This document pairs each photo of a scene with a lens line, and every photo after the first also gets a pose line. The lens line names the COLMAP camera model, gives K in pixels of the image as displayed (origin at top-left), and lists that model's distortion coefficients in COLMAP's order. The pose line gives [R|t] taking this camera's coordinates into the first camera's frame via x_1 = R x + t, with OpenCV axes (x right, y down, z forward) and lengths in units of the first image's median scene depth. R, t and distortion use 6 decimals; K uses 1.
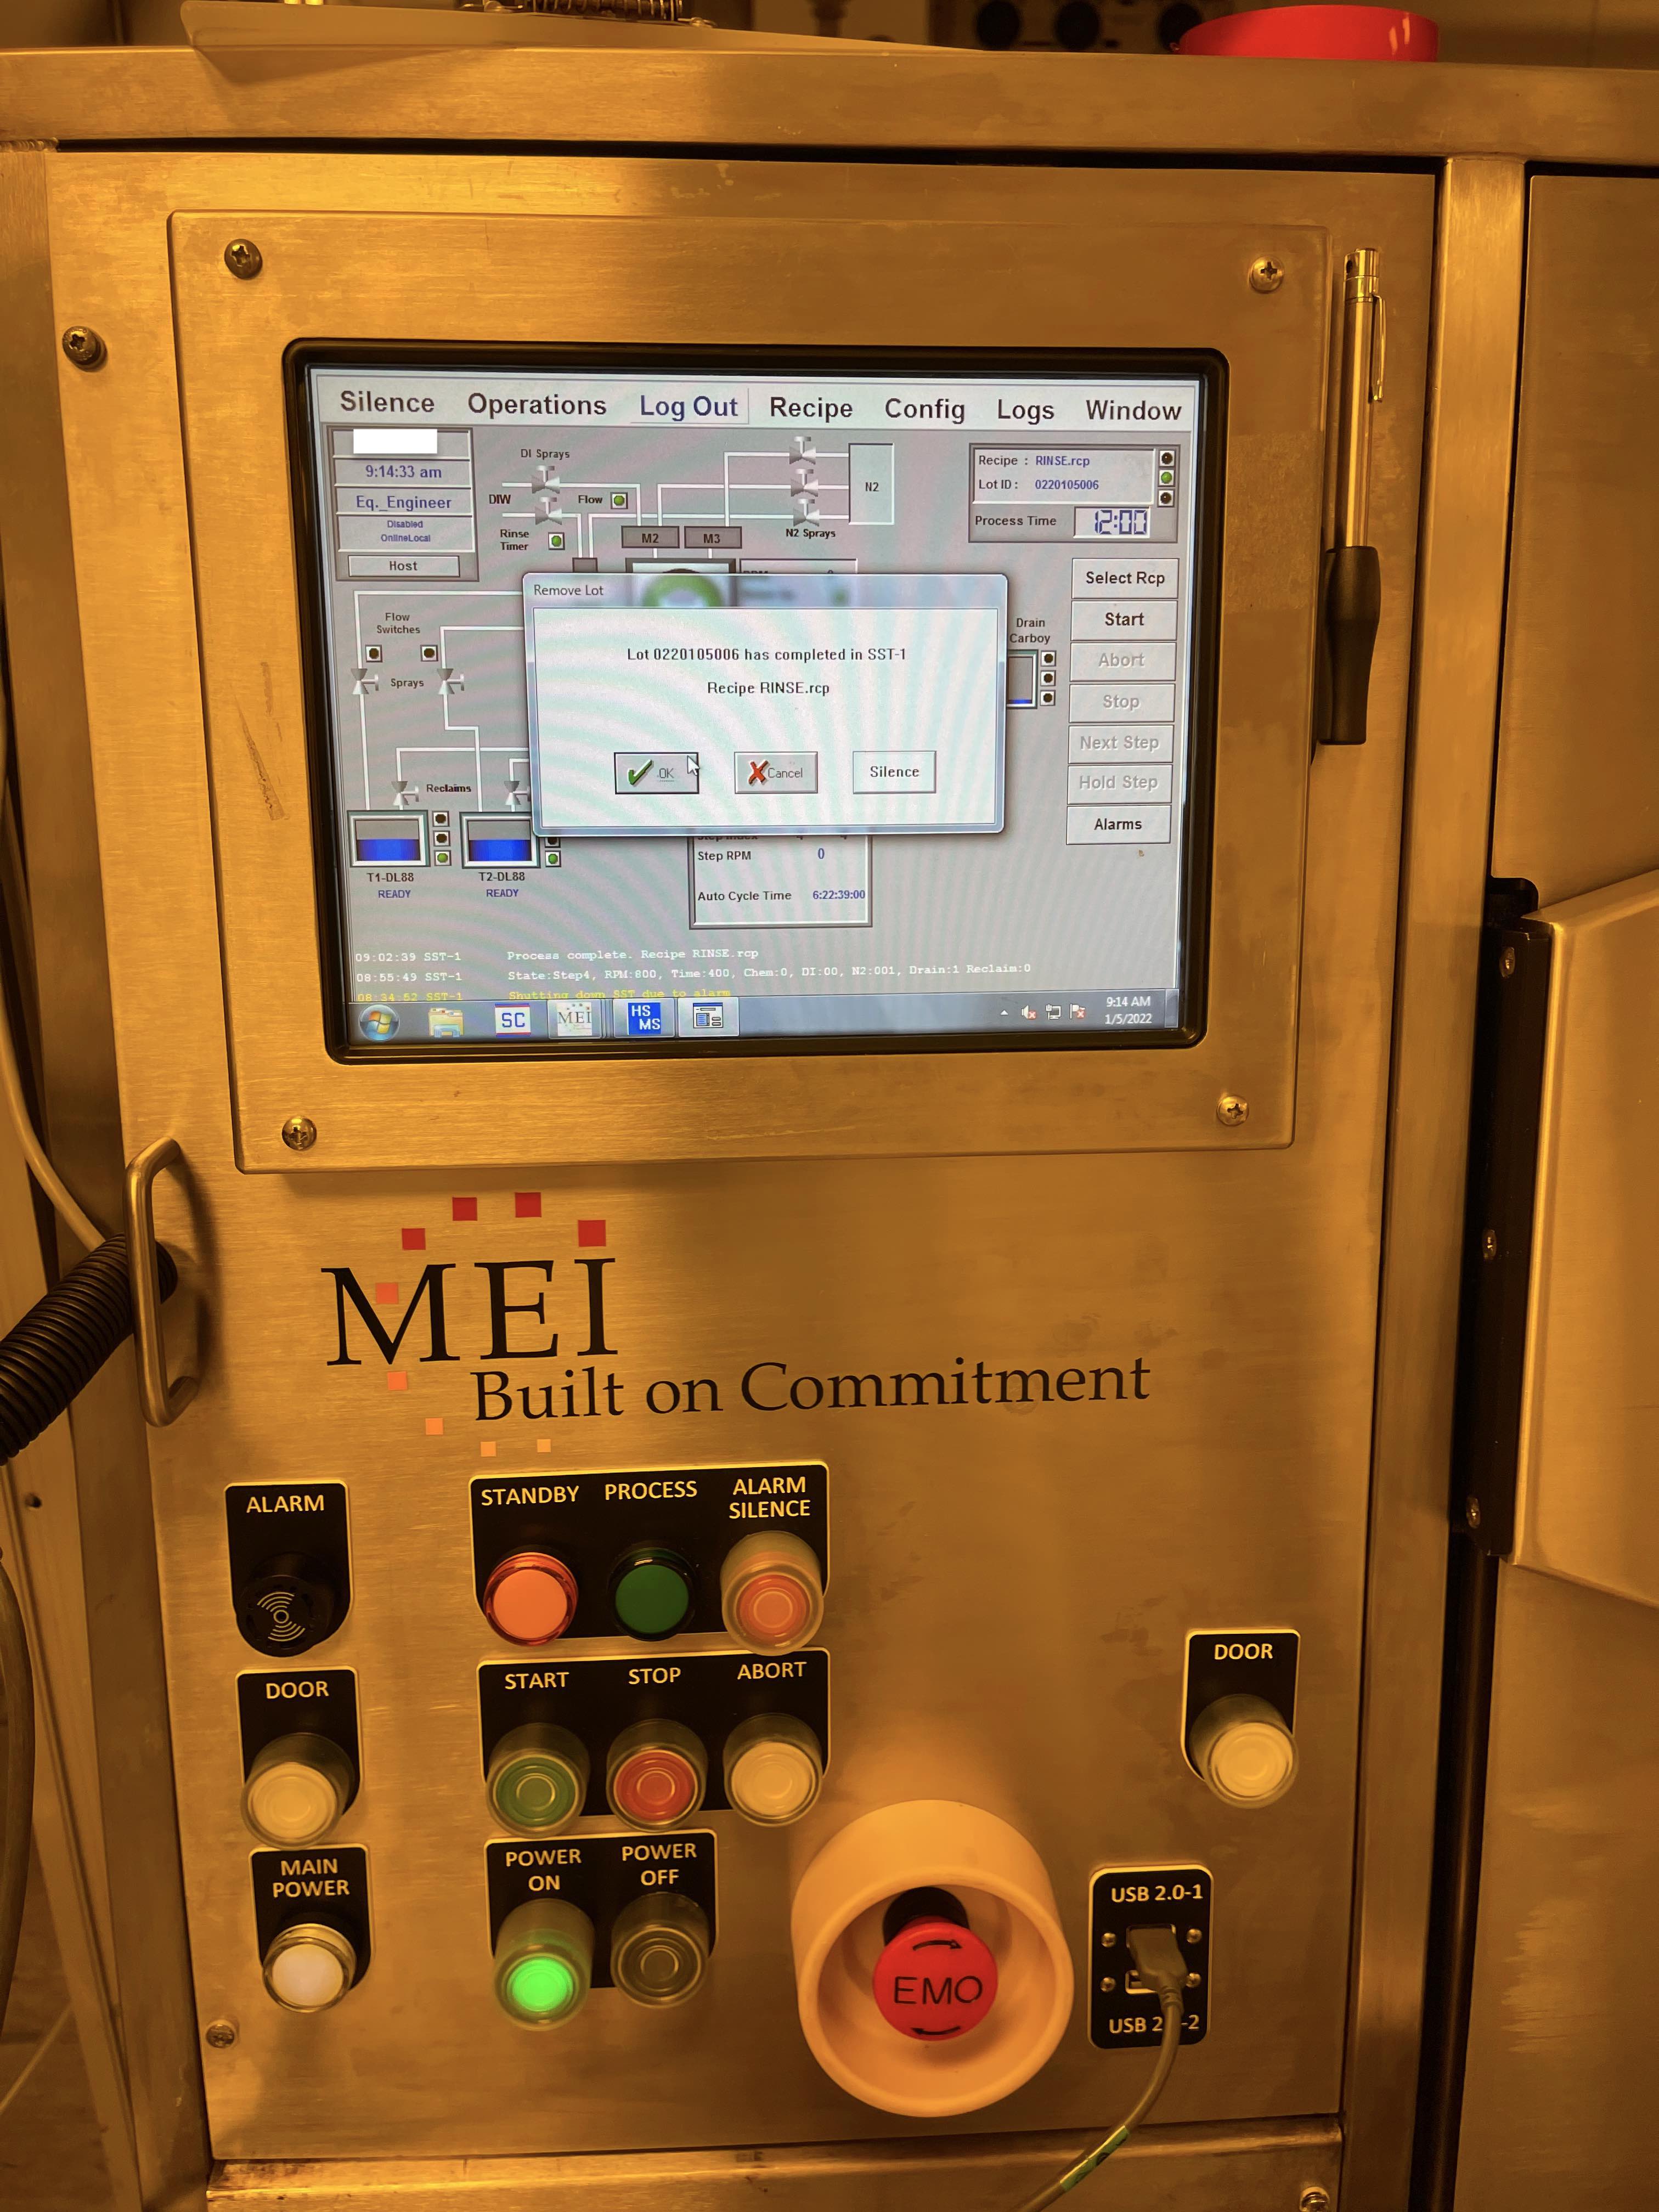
lens RADIAL K [[1779.6, 0, 829.5], [0, 1779.6, 1106.0], [0, 0, 1]] dist [0.031960, -0.092339]
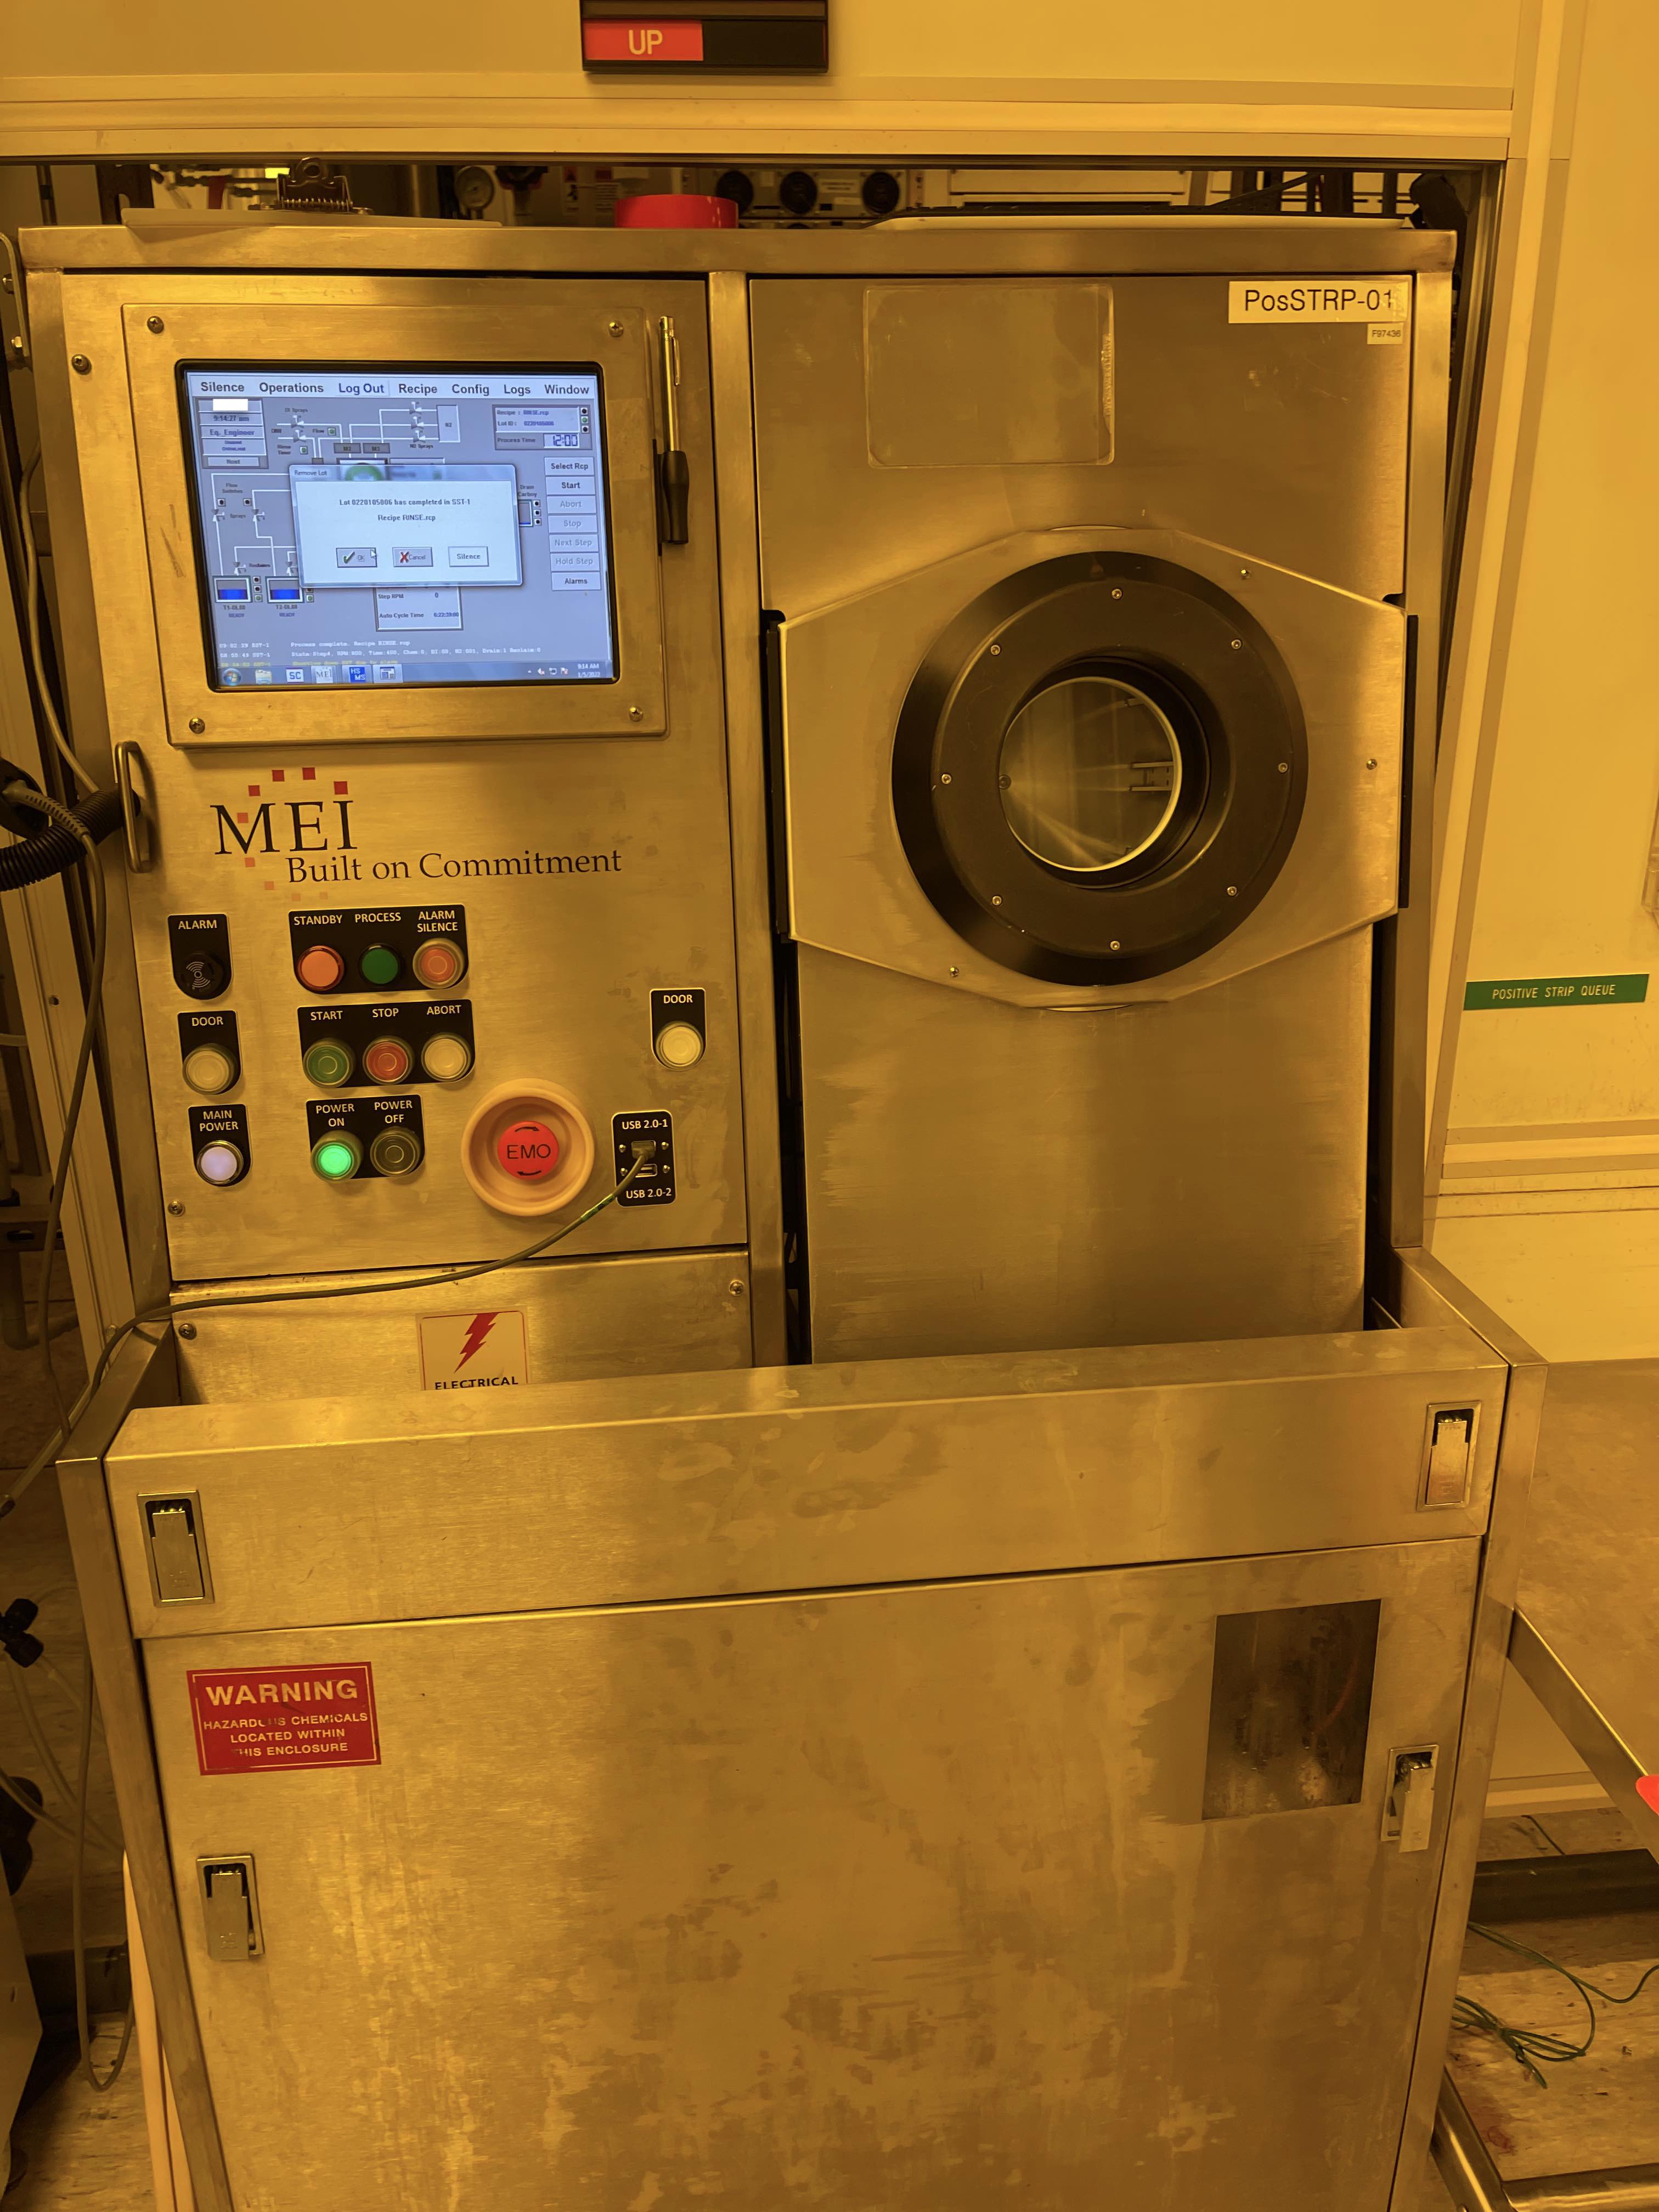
lens RADIAL K [[1642.6, 0, 829.5], [0, 1642.6, 1106.0], [0, 0, 1]] dist [0.001971, -0.035279]
pose [[0.995423, -0.041169, 0.086249, 0.265789], [0.039183, 0.998929, 0.024591, 0.436270], [-0.087169, -0.021099, 0.995970, -1.017023]]
